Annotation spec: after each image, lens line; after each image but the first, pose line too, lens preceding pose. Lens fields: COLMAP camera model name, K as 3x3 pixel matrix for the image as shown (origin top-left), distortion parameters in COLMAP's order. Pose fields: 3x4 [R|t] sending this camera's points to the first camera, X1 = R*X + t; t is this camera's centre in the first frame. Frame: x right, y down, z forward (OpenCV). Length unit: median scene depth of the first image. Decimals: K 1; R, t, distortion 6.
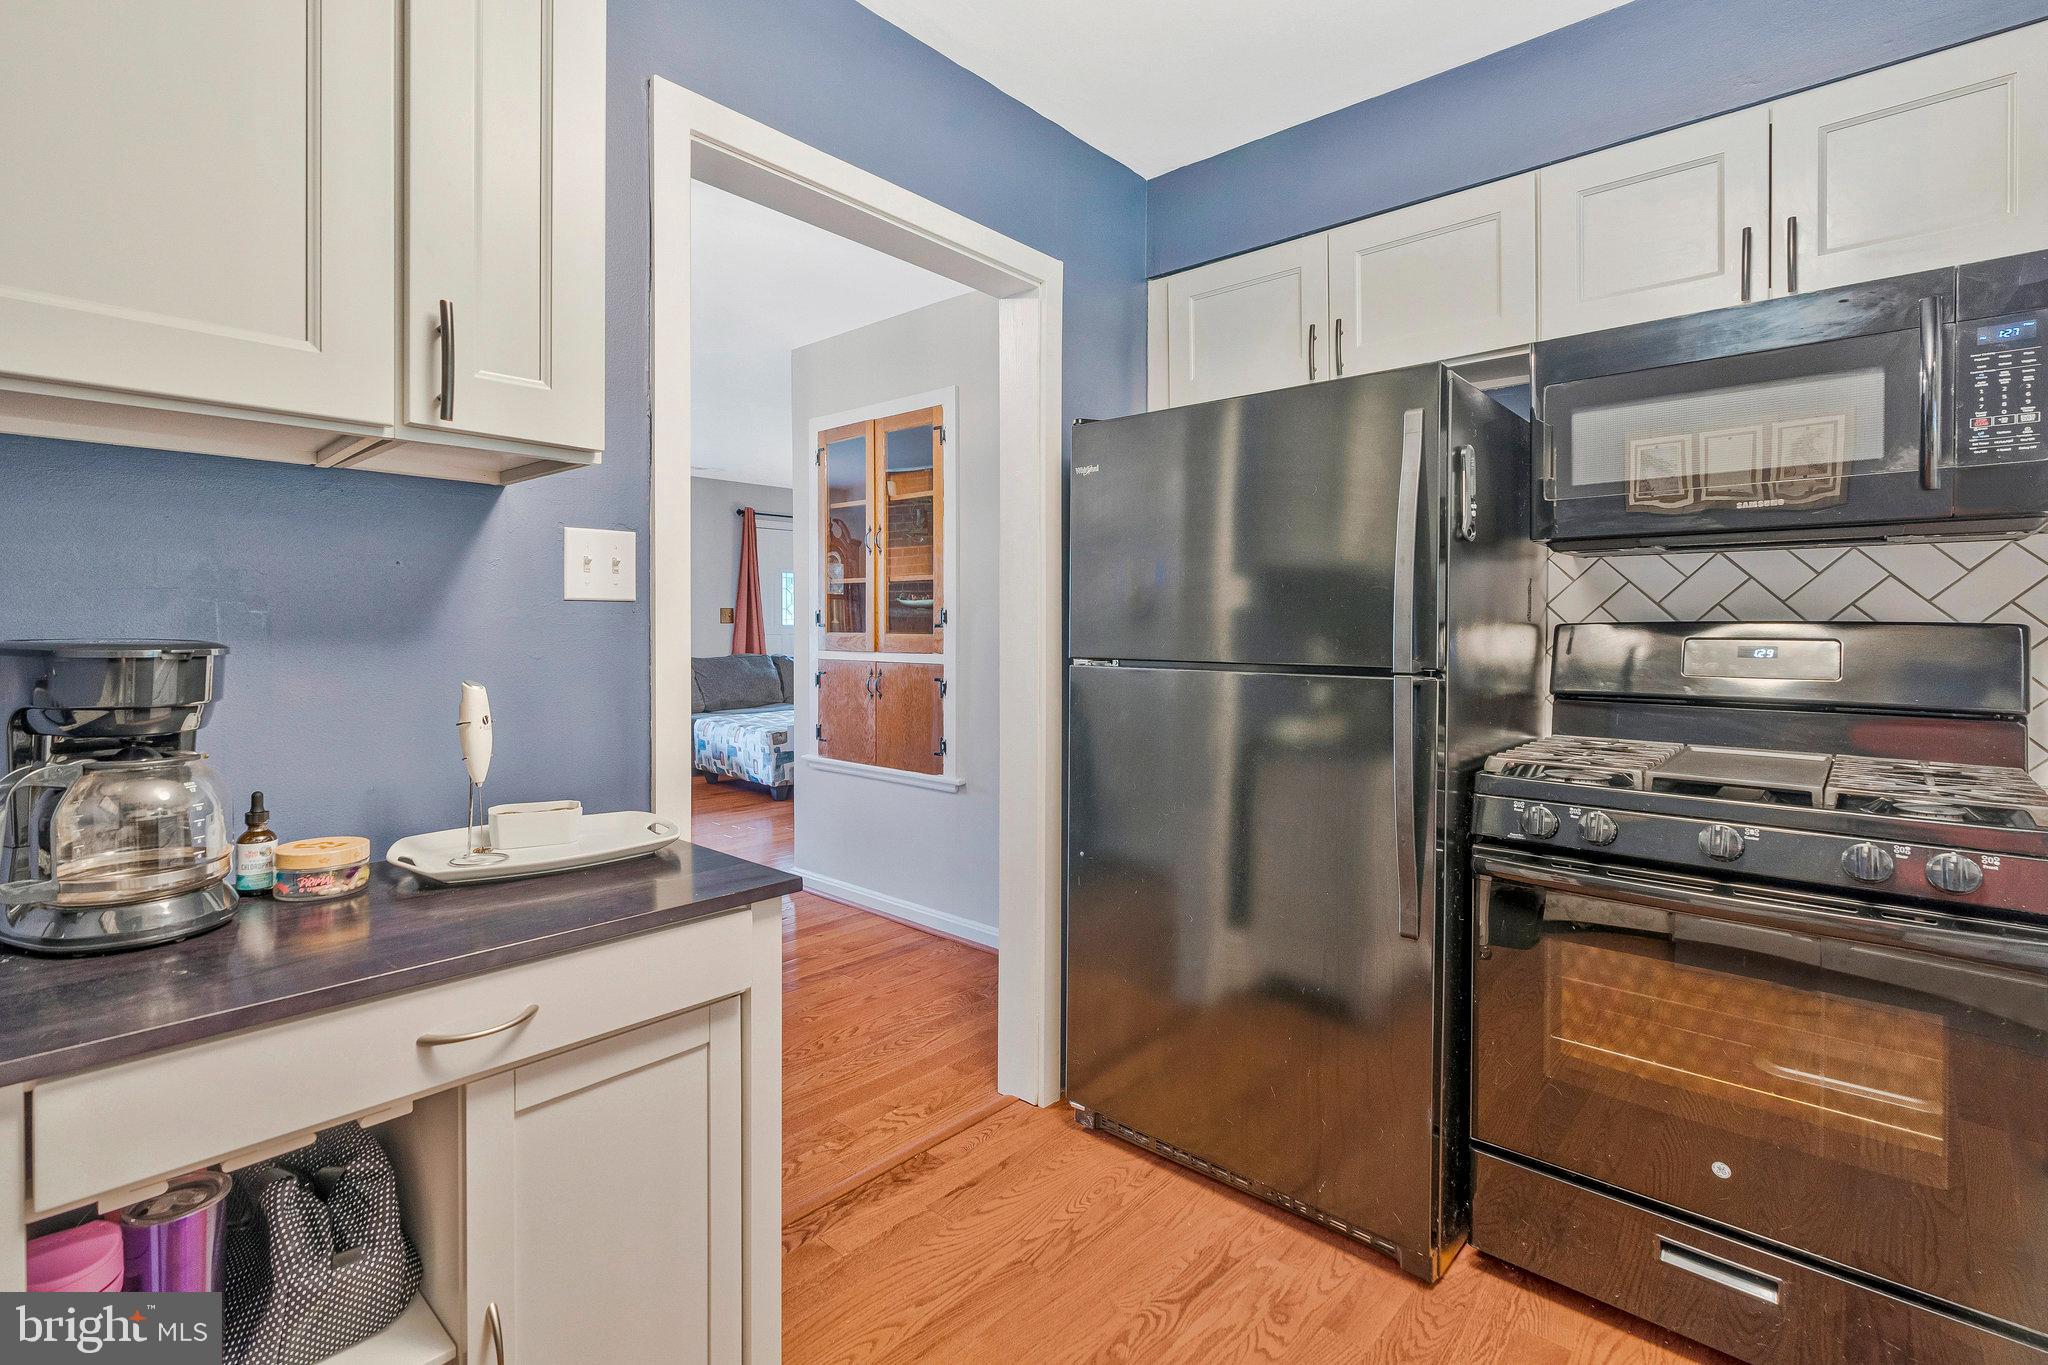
lens RADIAL K [[947.6, 0, 1027.2], [0, 947.6, 638.4], [0, 0, 1]] dist [-0.001039, -0.000401]
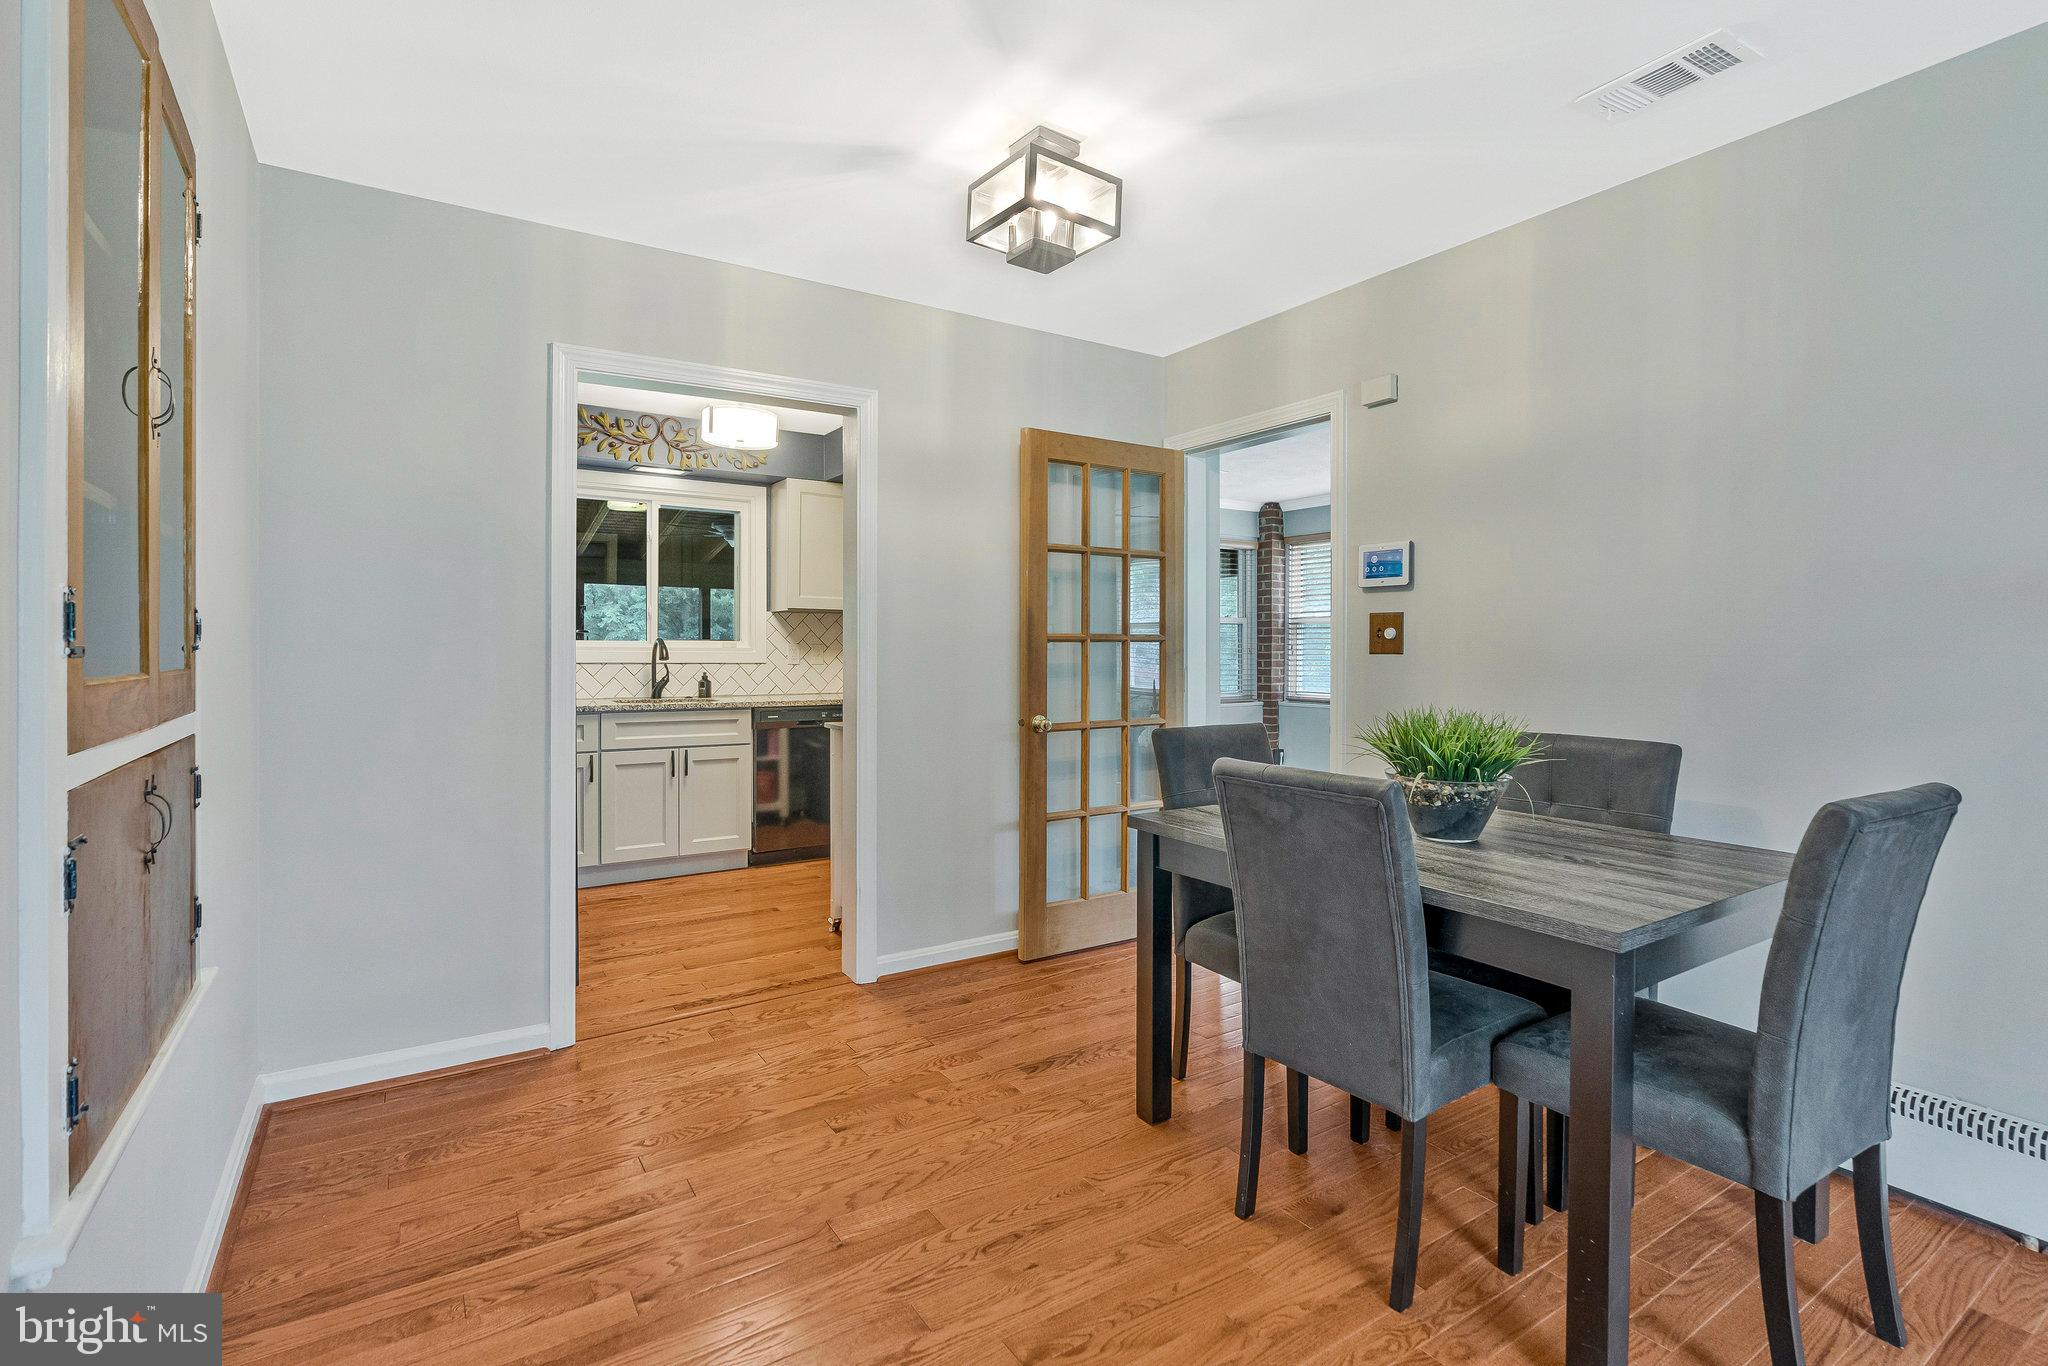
lens RADIAL K [[938.9, 0, 1011.3], [0, 938.9, 665.8], [0, 0, 1]] dist [-0.042906, 0.000190]
pose [[-0.961412, -0.011235, 0.274882, -1.332842], [-0.002066, 0.999432, 0.033624, -0.041746], [-0.275104, 0.031759, -0.960890, 3.004304]]
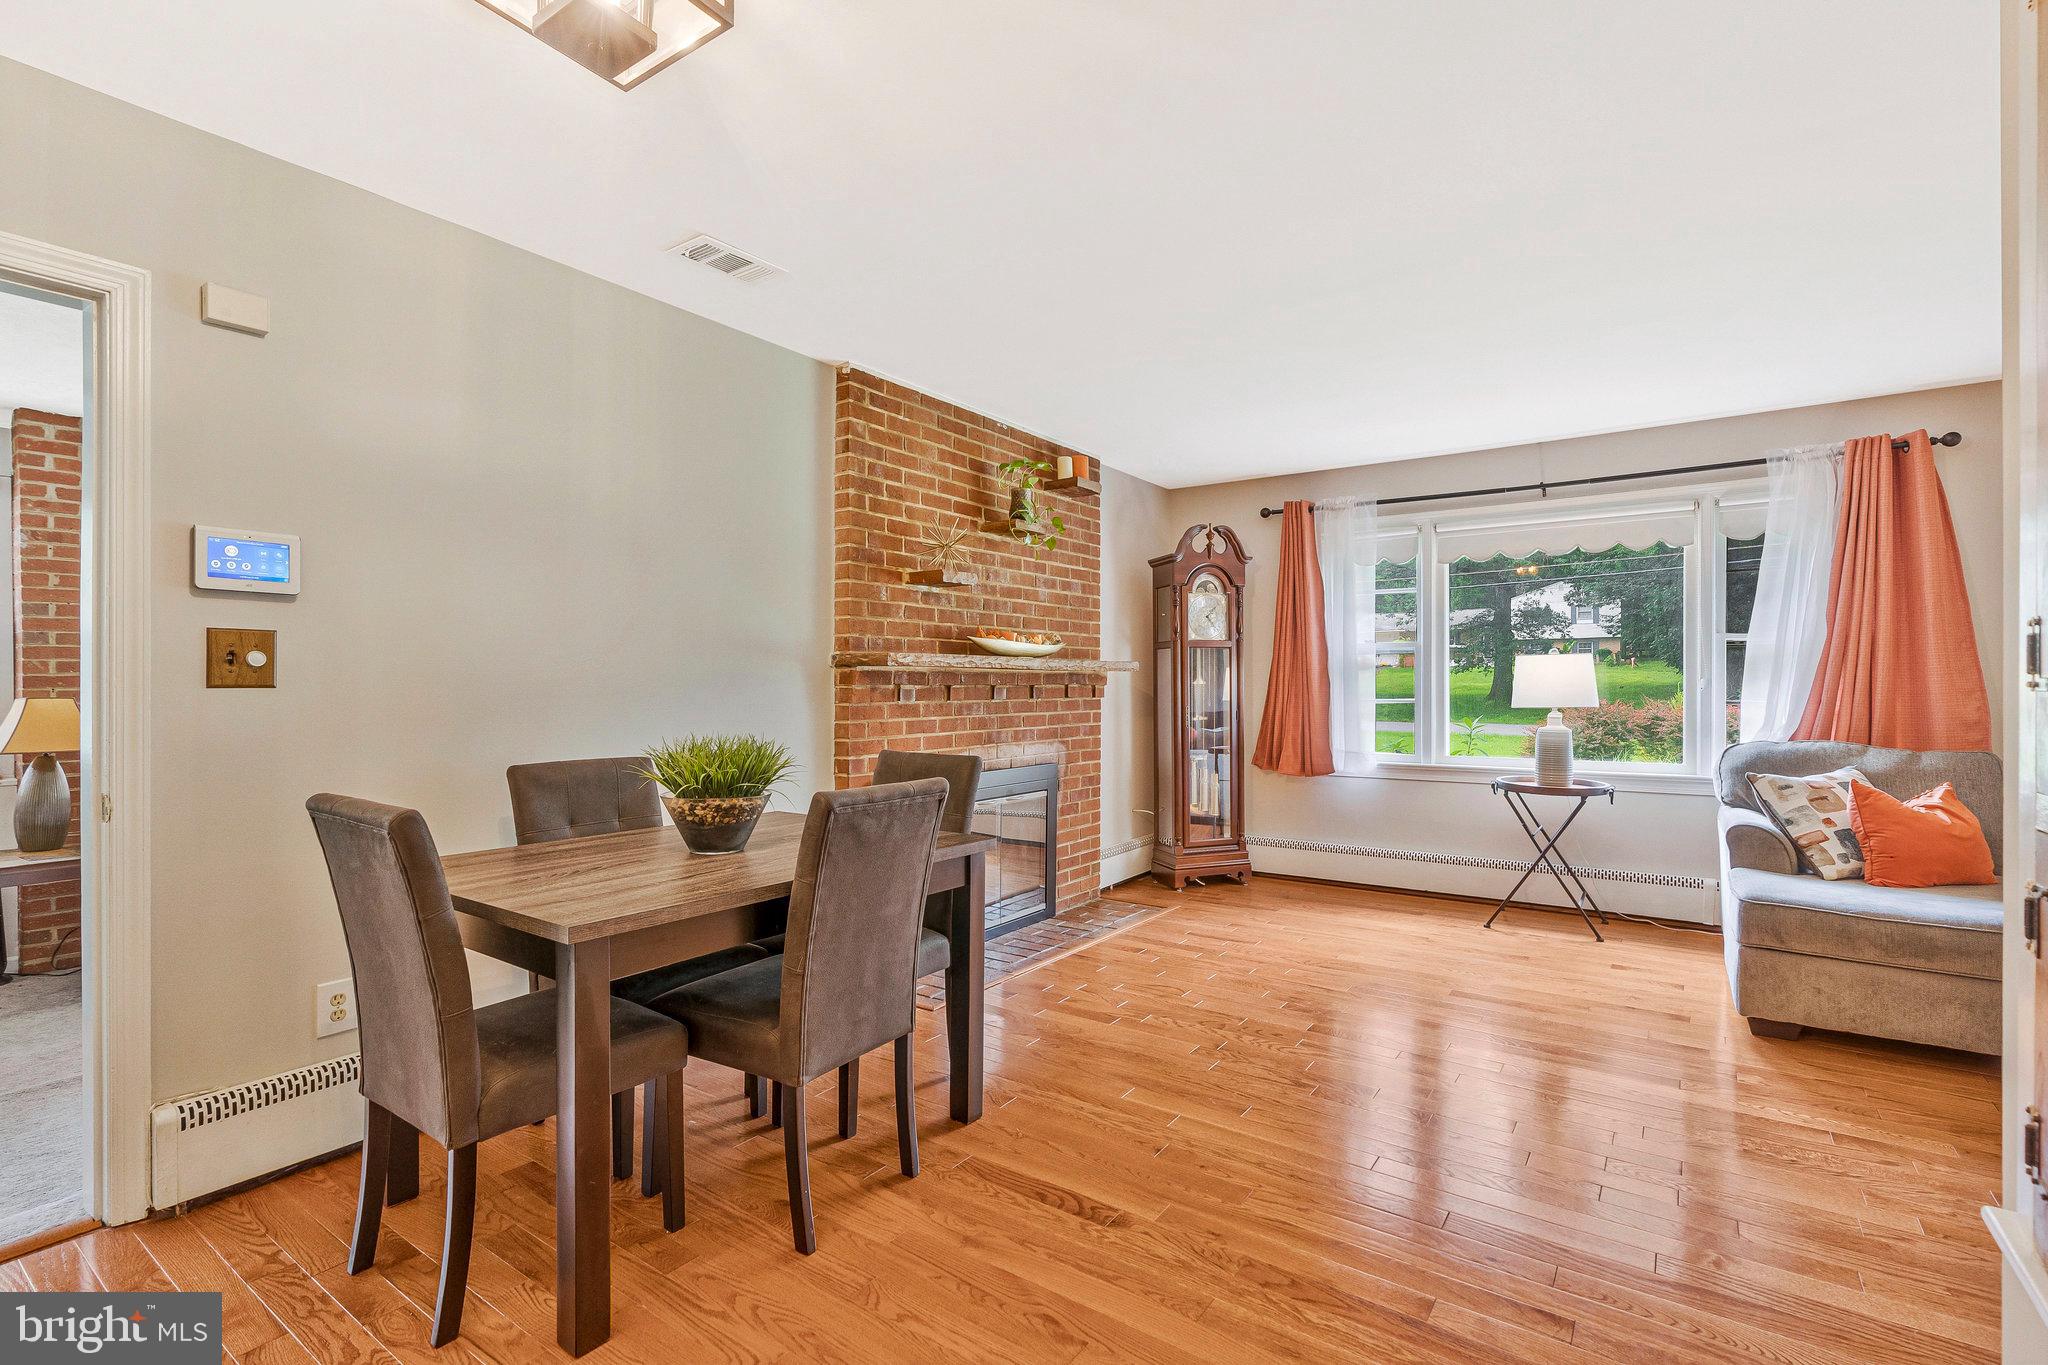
lens RADIAL K [[948.7, 0, 1024.0], [0, 948.7, 682.5], [0, 0, 1]] dist [0.000055, 0.000334]
pose [[0.109324, -0.004312, -0.993997, -0.014736], [-0.018385, 0.999811, -0.006359, -0.022313], [0.993836, 0.018970, 0.109224, 1.896414]]
